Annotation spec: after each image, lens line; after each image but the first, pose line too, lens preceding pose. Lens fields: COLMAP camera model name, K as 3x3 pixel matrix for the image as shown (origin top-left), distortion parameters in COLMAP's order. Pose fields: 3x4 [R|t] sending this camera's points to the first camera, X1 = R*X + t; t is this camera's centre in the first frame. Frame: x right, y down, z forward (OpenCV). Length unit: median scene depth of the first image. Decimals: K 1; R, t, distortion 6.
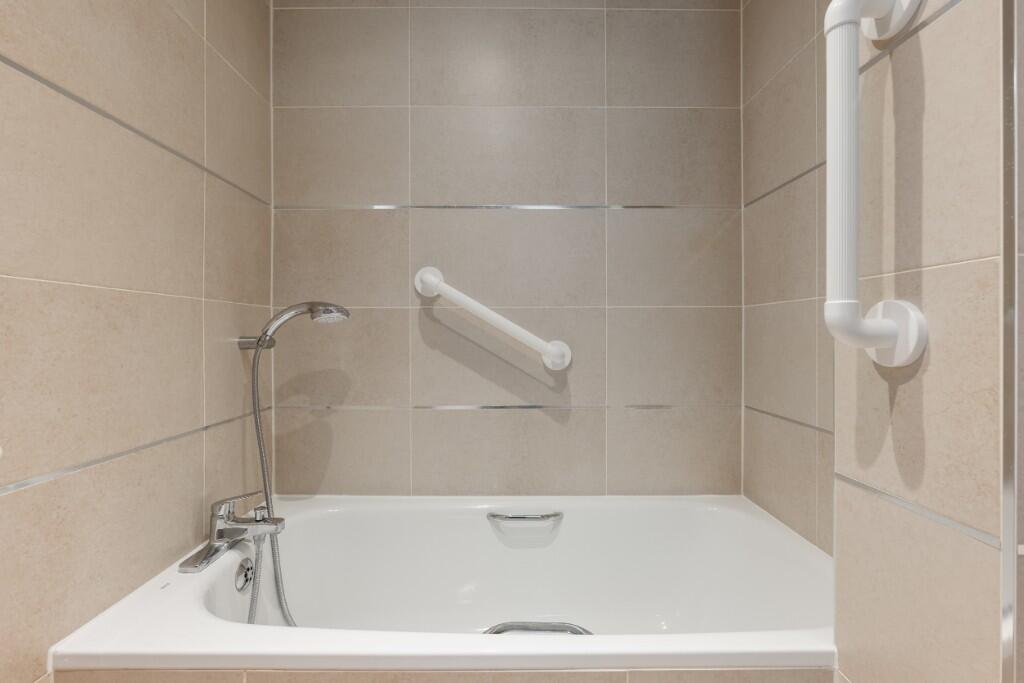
lens RADIAL K [[451.1, 0, 522.1], [0, 451.1, 335.7], [0, 0, 1]] dist [-0.002777, 0.000449]
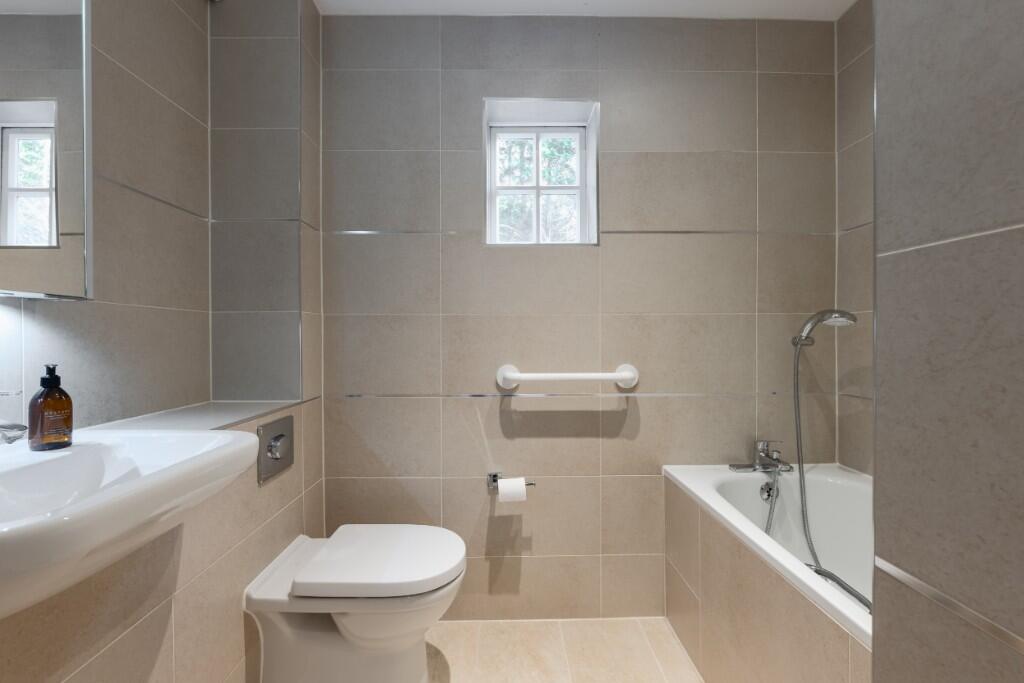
lens RADIAL K [[451.1, 0, 522.1], [0, 451.1, 335.7], [0, 0, 1]] dist [-0.002777, 0.000449]
pose [[0.052973, 0.004244, -0.998587, 0.869740], [-0.000088, 0.999991, 0.004245, -0.008907], [0.998596, -0.000137, 0.052973, 0.074781]]
